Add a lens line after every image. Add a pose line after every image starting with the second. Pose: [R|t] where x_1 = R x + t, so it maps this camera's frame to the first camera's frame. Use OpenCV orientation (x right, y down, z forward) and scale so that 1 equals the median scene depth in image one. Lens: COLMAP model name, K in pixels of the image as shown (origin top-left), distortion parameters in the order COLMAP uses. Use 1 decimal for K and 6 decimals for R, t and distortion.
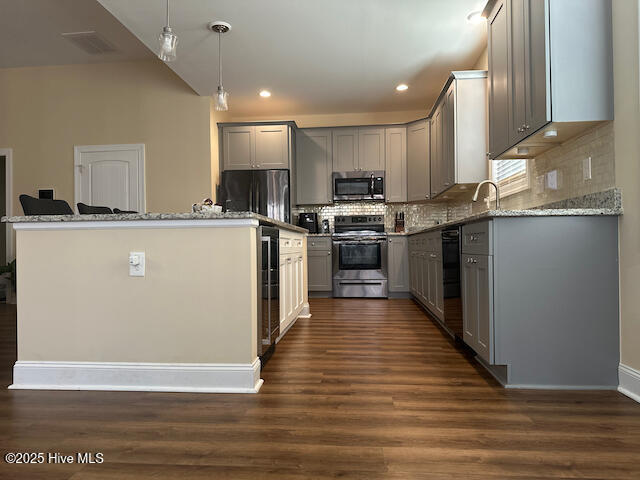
lens RADIAL K [[446.5, 0, 320.0], [0, 446.5, 240.0], [0, 0, 1]] dist [0.094427, -0.150896]
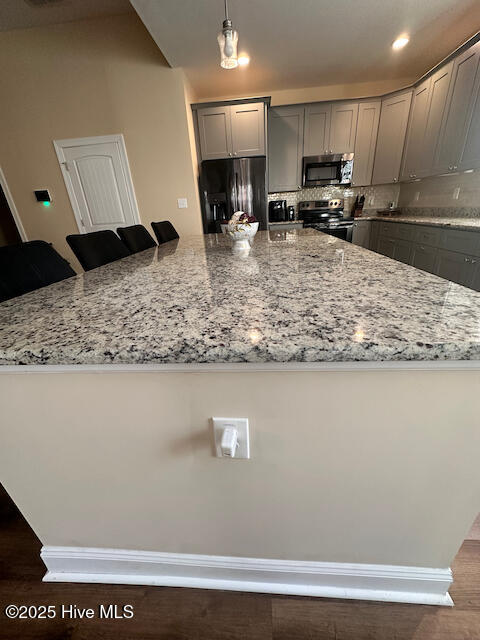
lens RADIAL K [[256.2, 0, 240.0], [0, 256.2, 320.0], [0, 0, 1]] dist [-0.001403, -0.000583]
pose [[0.998526, -0.053887, 0.006554, -0.151036], [0.046414, 0.910137, 0.411699, -0.058719], [-0.028151, -0.410787, 0.911297, 0.304723]]
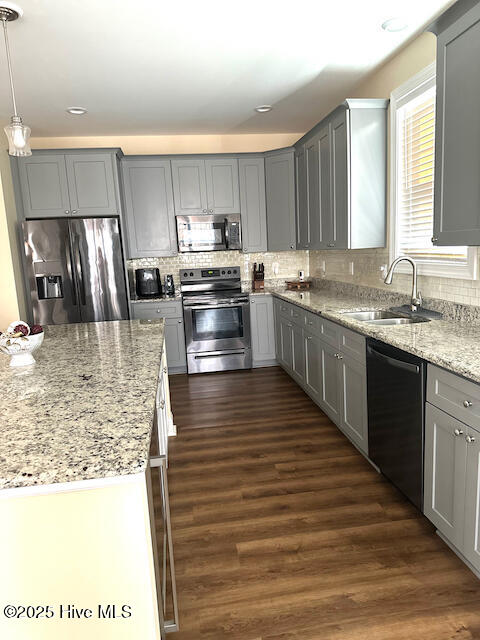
lens RADIAL K [[453.2, 0, 240.0], [0, 453.2, 320.0], [0, 0, 1]] dist [0.049502, -0.059737]
pose [[0.971204, -0.076399, 0.225669, -0.057914], [0.037935, 0.984695, 0.170107, -0.106877], [-0.235211, -0.156648, 0.959238, 0.185743]]
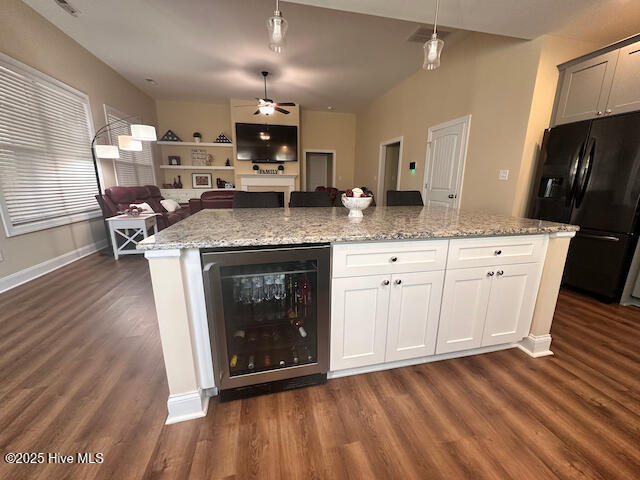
lens RADIAL K [[256.2, 0, 320.0], [0, 256.2, 240.0], [0, 0, 1]] dist [-0.001403, -0.000583]
pose [[0.308882, 0.230718, -0.922692, 0.138426], [0.002669, 0.969917, 0.243420, -0.066360], [0.951096, -0.077651, 0.298975, 0.427707]]
